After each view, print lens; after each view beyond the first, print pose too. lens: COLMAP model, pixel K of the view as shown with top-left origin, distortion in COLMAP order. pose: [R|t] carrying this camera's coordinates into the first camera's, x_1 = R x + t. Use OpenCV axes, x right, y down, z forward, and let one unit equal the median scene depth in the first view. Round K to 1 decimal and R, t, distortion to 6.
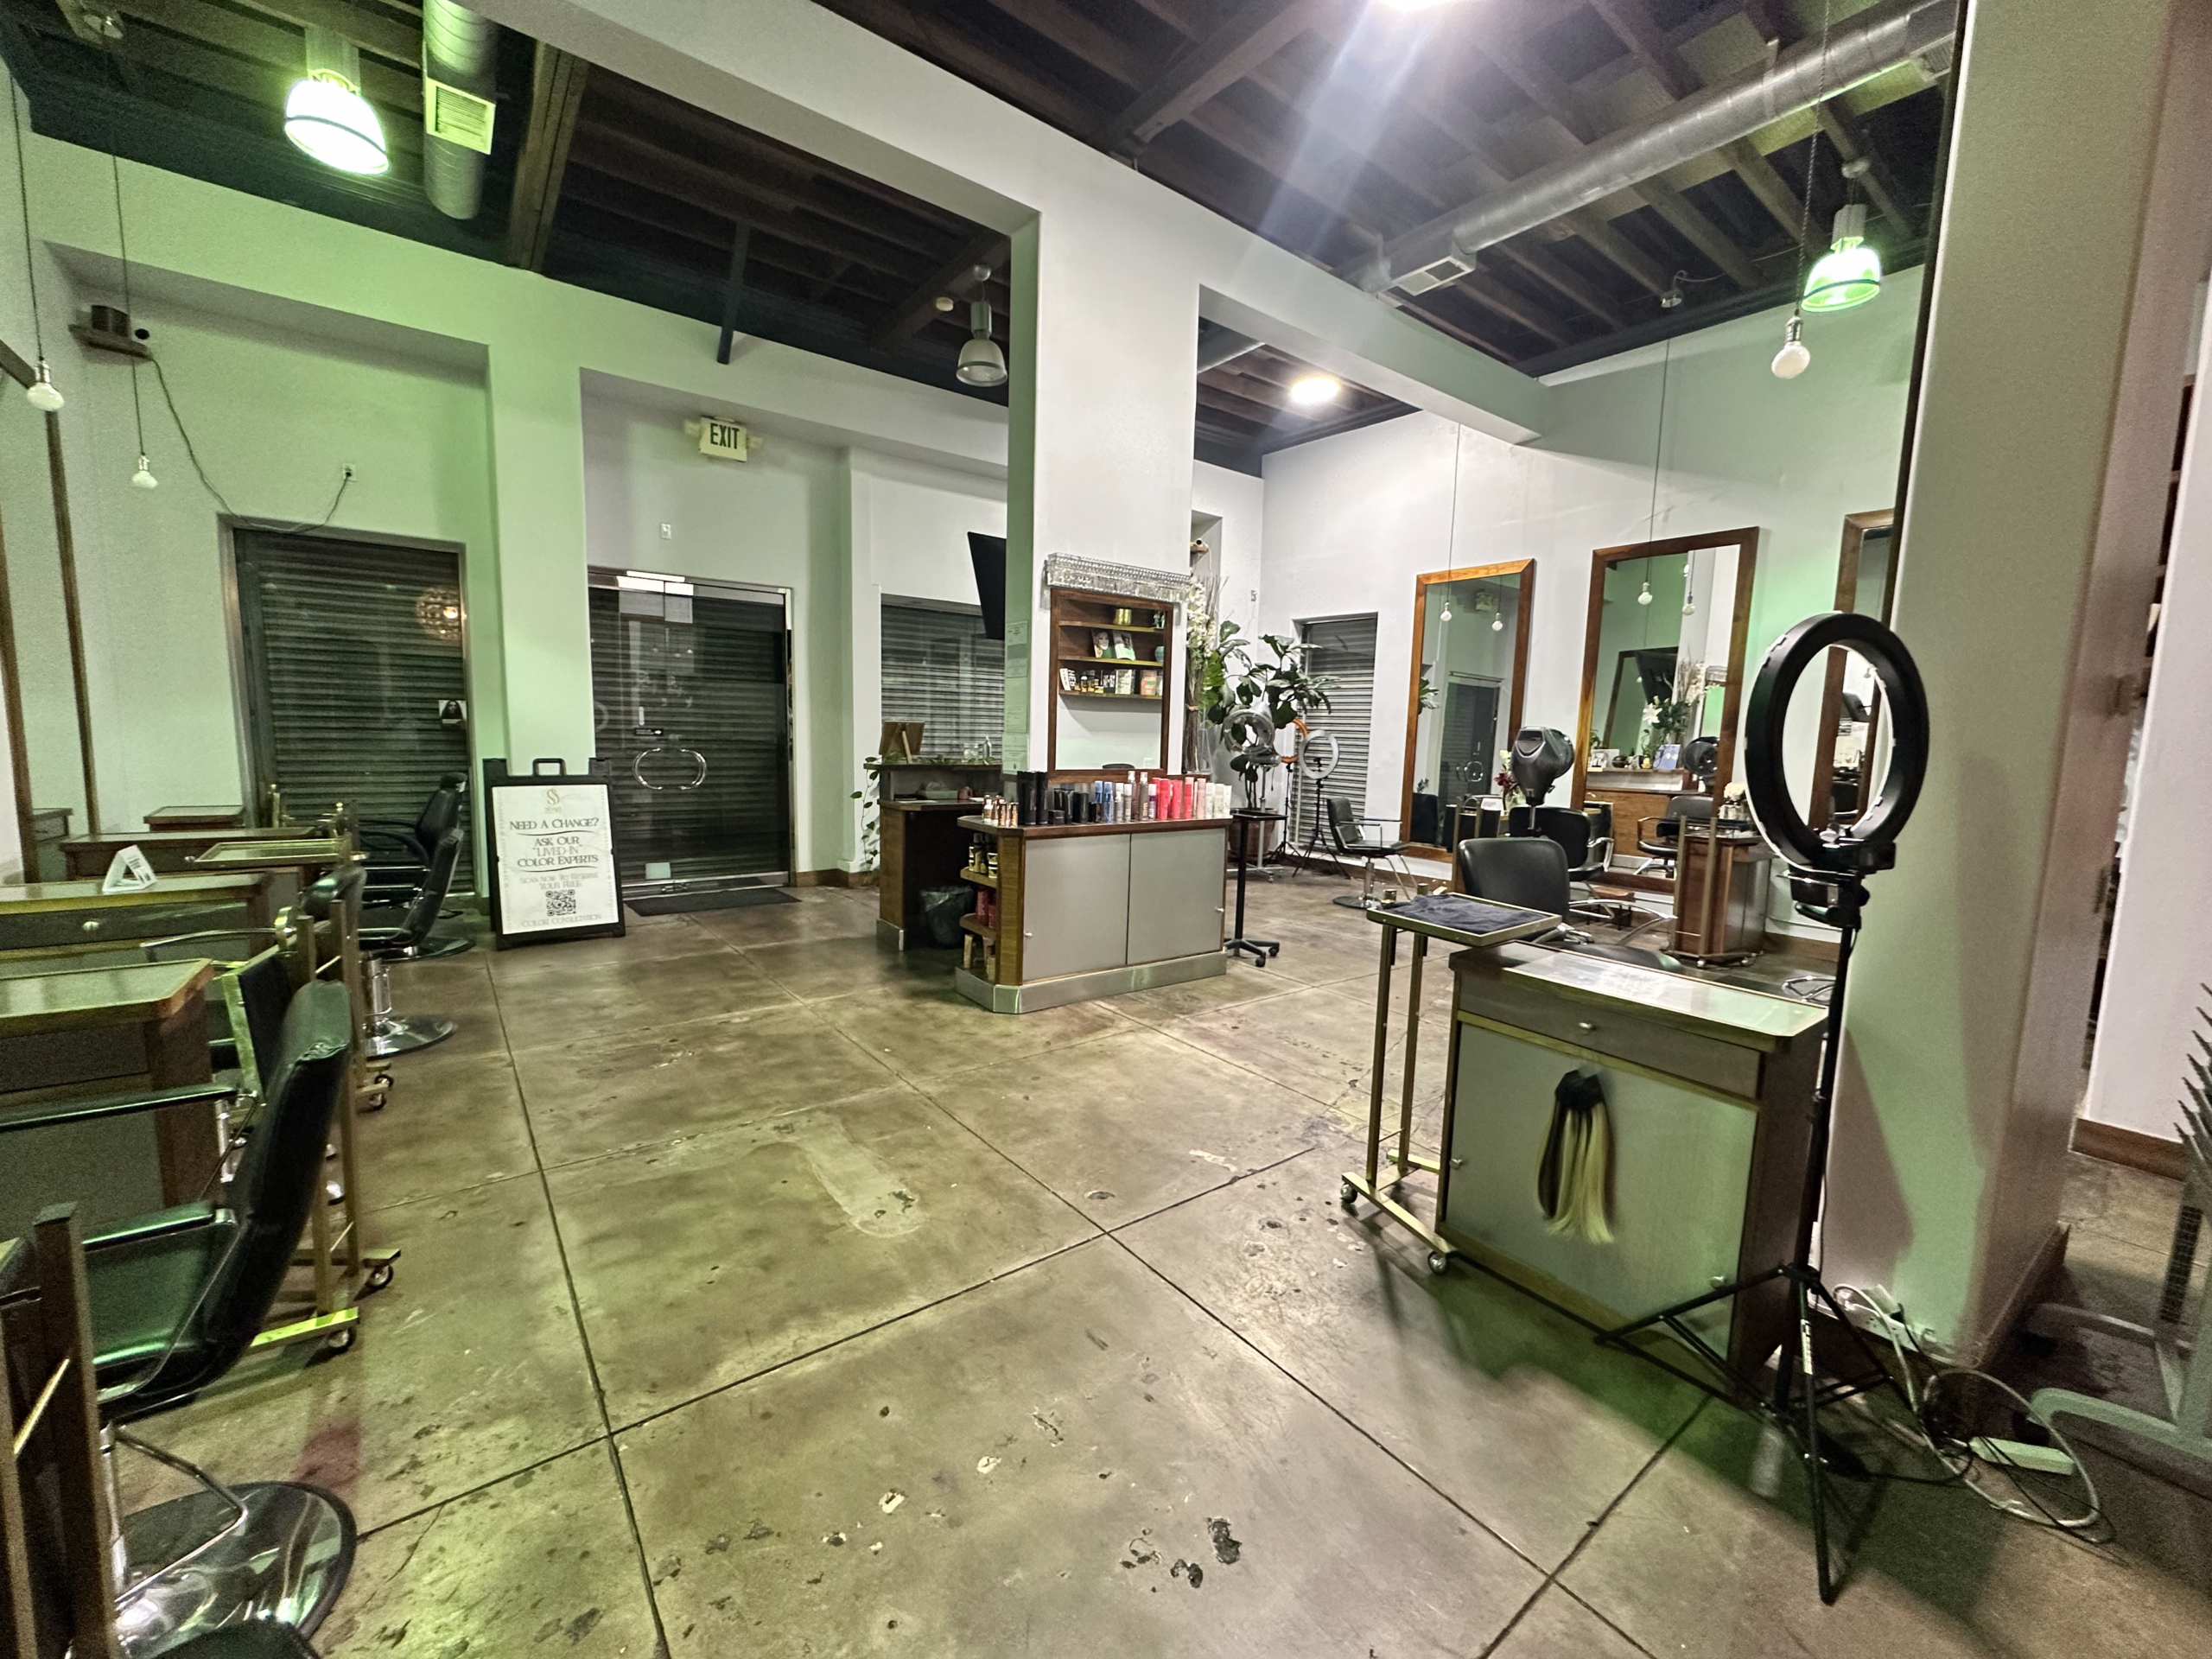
lens RADIAL K [[882.5, 0, 1104.7], [0, 882.5, 826.8], [0, 0, 1]] dist [0.000612, -0.000030]
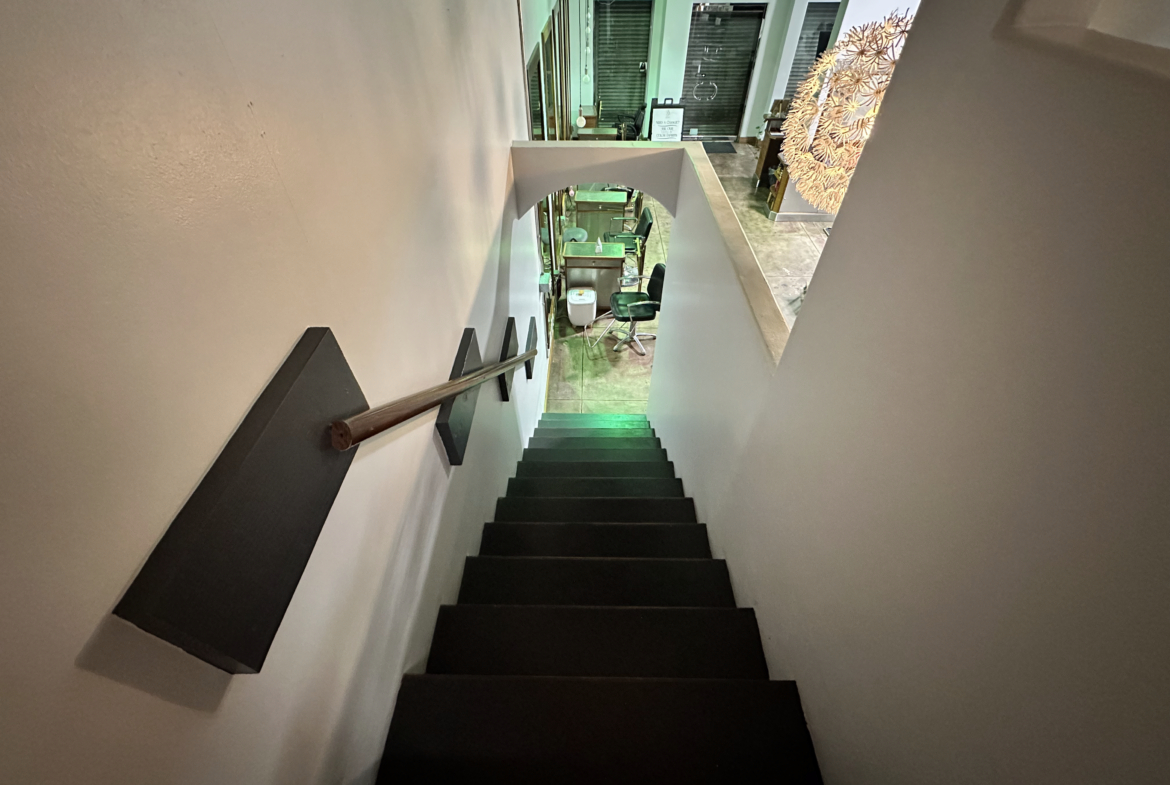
lens RADIAL K [[471.7, 0, 589.9], [0, 471.7, 393.4], [0, 0, 1]] dist [-0.000310, 0.000019]
pose [[0.787914, 0.421574, -0.448851, 0.415530], [-0.046379, 0.767465, 0.639411, -0.391382], [0.614036, -0.482984, 0.624249, -0.873354]]
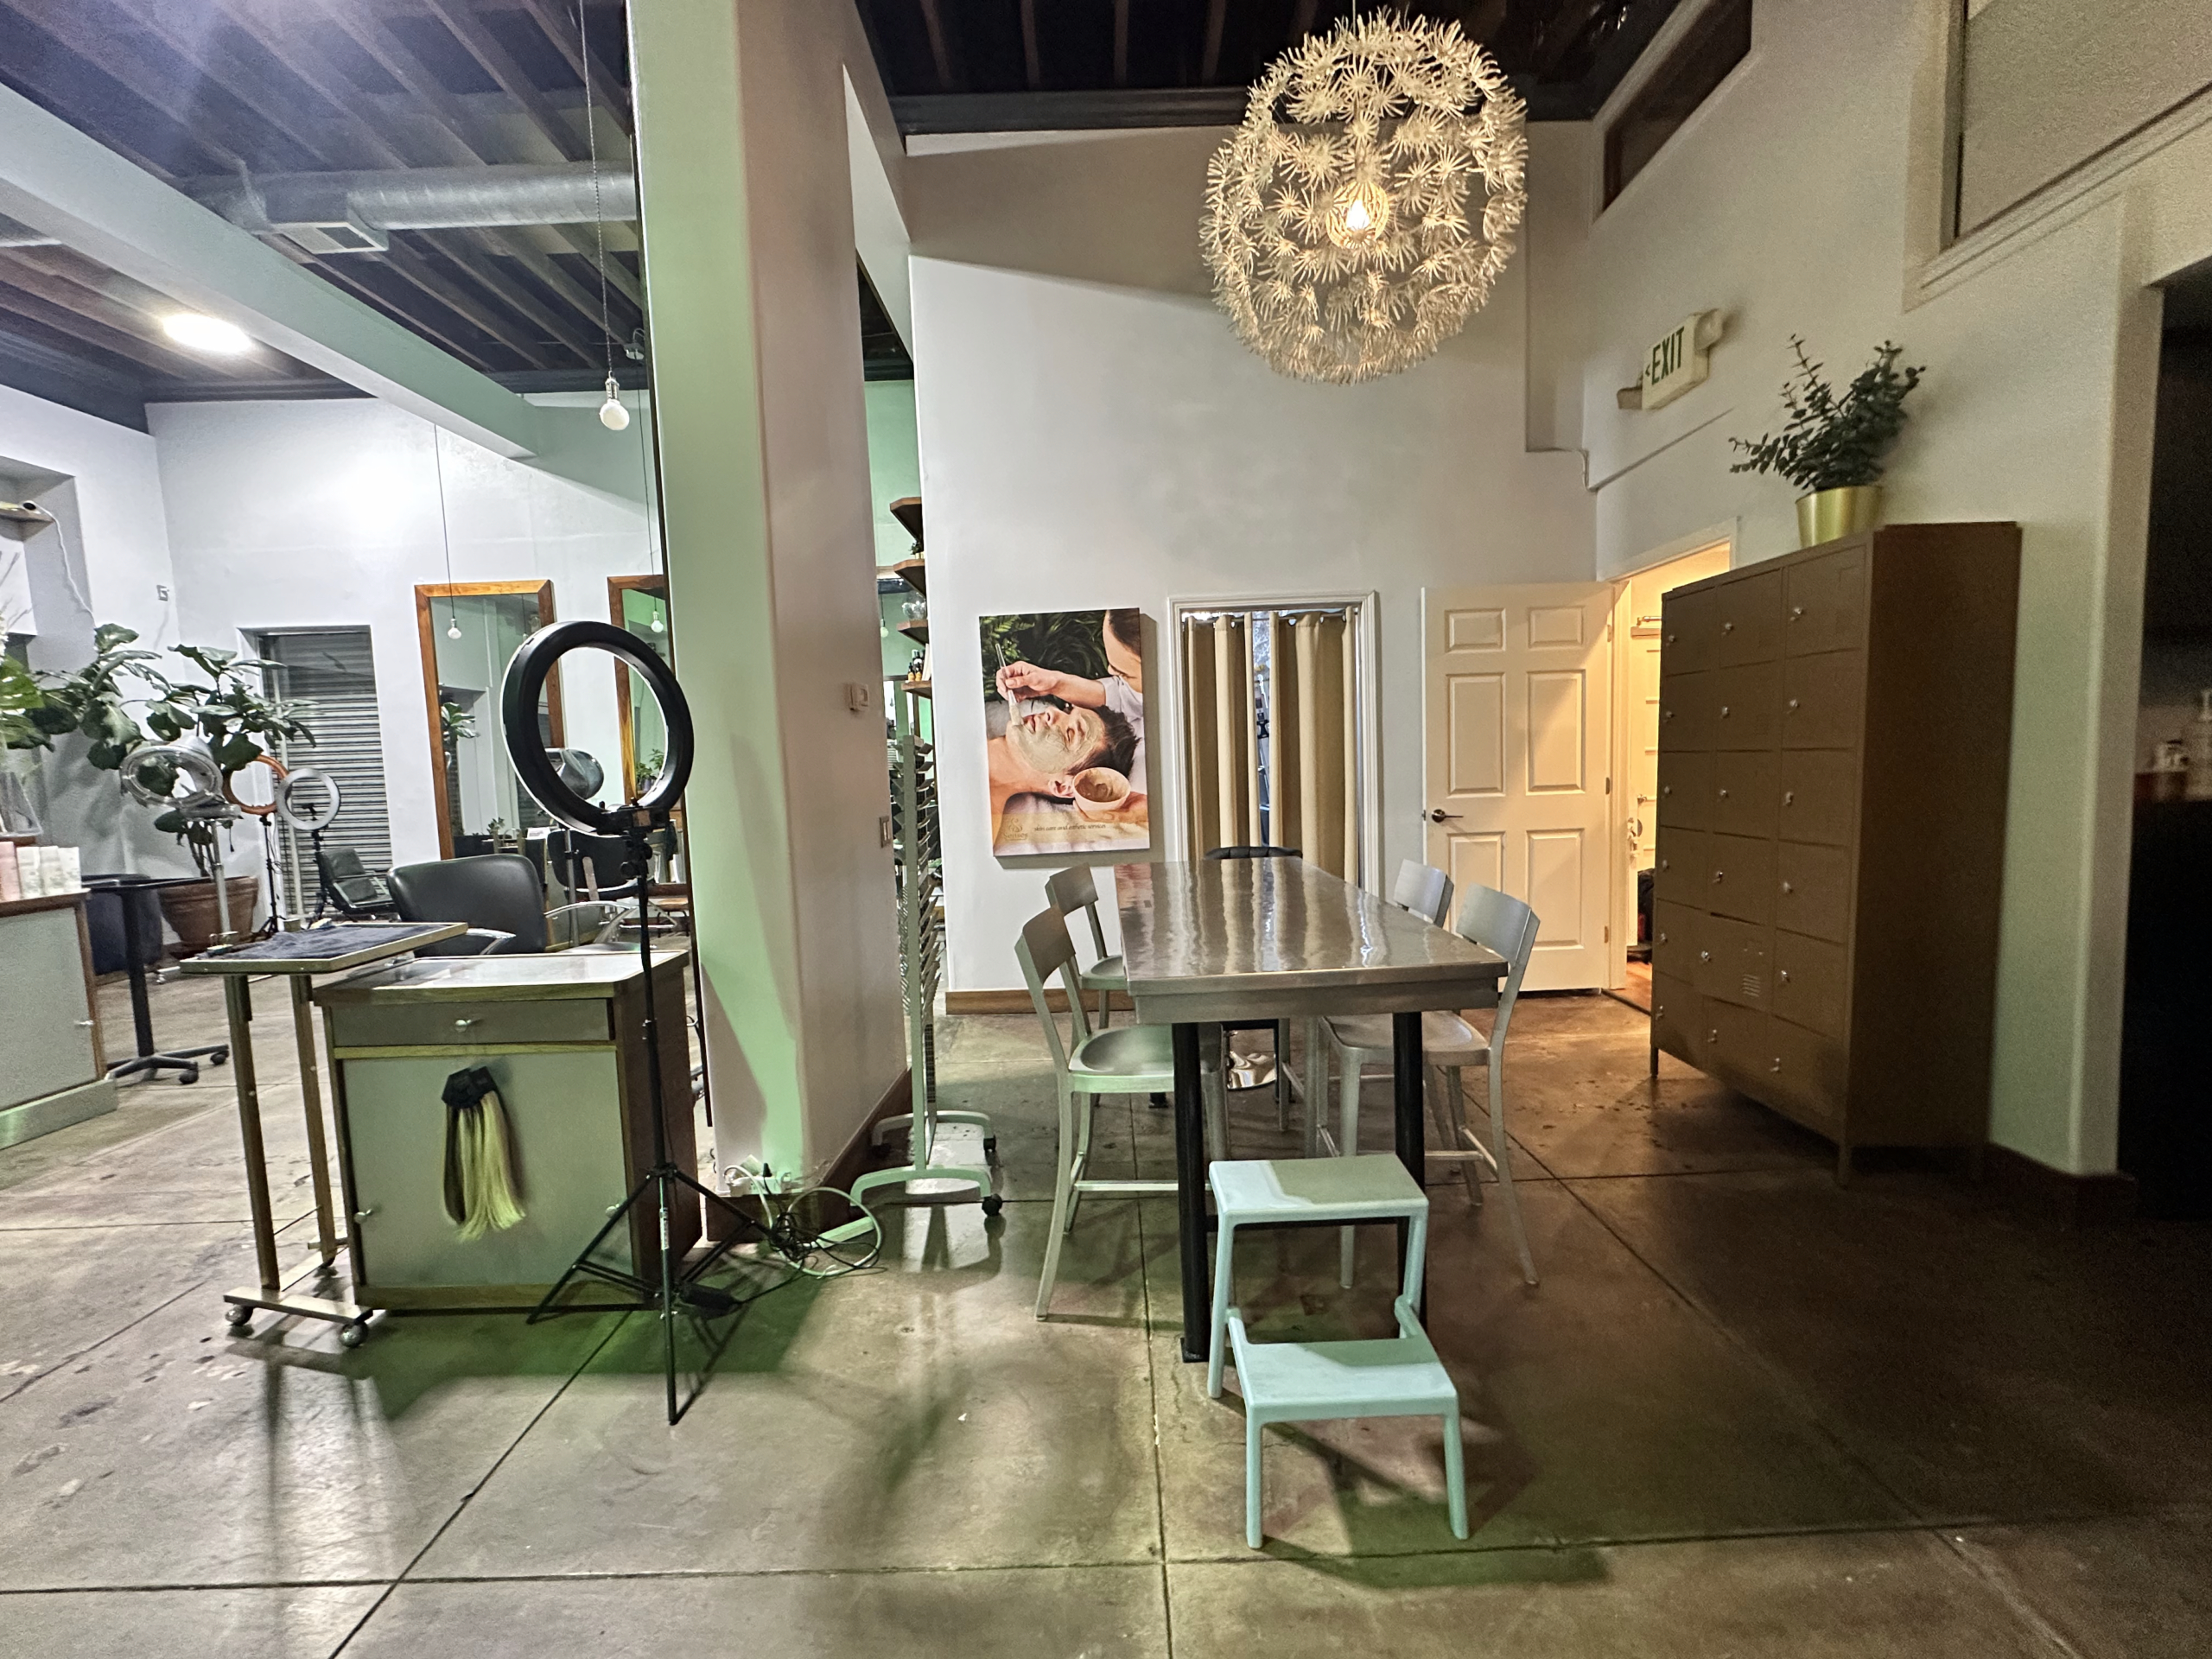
lens RADIAL K [[882.5, 0, 1104.8], [0, 882.5, 829.1], [0, 0, 1]] dist [0.000612, -0.000030]
pose [[0.609601, -0.114403, 0.784410, 0.098862], [0.140757, 0.989428, 0.034916, 0.032770], [-0.780112, 0.089126, 0.619259, -0.091345]]
